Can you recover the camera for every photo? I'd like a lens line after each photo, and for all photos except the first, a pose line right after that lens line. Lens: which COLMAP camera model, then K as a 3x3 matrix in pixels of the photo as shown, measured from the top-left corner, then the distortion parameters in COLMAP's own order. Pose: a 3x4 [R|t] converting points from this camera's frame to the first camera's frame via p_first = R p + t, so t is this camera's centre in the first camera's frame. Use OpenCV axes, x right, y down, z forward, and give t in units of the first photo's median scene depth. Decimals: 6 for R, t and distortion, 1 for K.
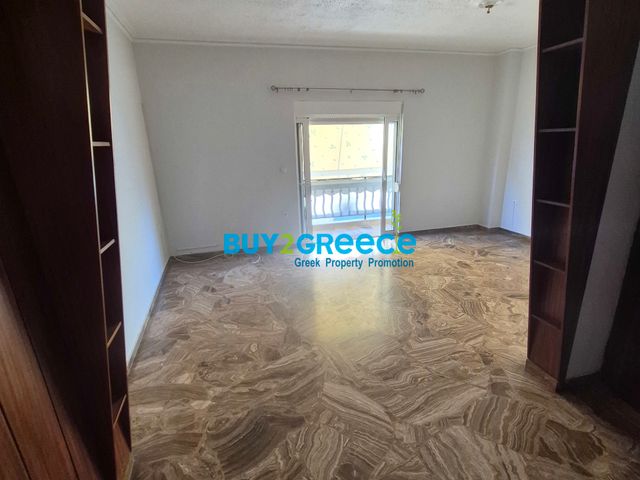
lens RADIAL K [[333.2, 0, 319.8], [0, 333.2, 243.2], [0, 0, 1]] dist [0.000945, 0.001050]
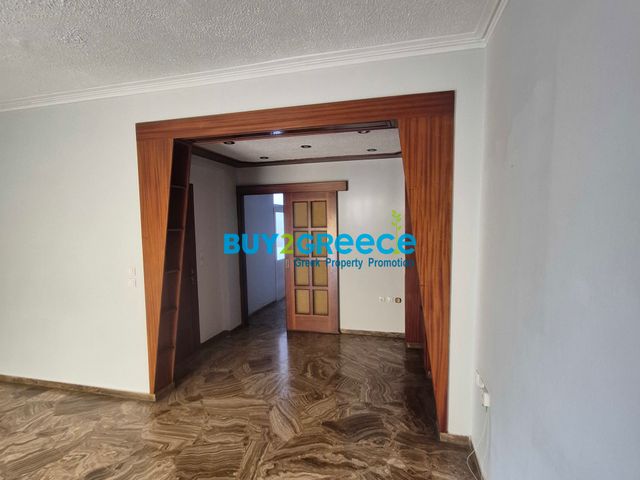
lens RADIAL K [[333.2, 0, 324.4], [0, 333.2, 242.3], [0, 0, 1]] dist [0.000945, 0.001050]
pose [[-0.873010, 0.013067, 0.487528, -0.447745], [0.180965, 0.936956, 0.298939, -0.354833], [-0.452886, 0.349203, -0.820336, 1.130419]]
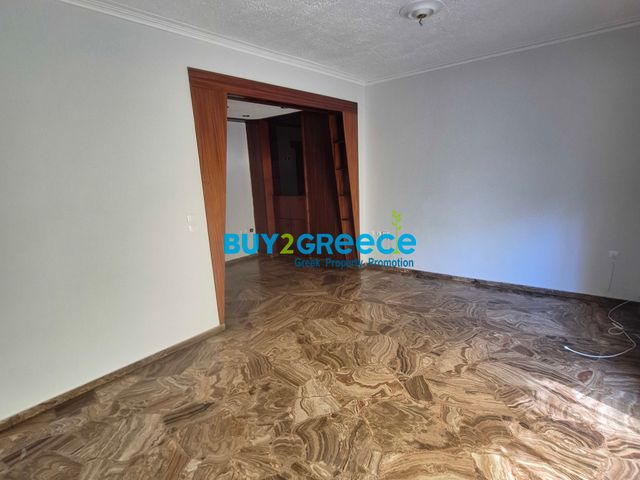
lens RADIAL K [[333.2, 0, 323.7], [0, 333.2, 241.7], [0, 0, 1]] dist [0.000945, 0.001050]
pose [[-0.814289, 0.189118, -0.548788, 0.726993], [-0.096370, 0.888269, 0.449100, -0.500210], [0.572404, 0.418584, -0.705082, 1.553852]]
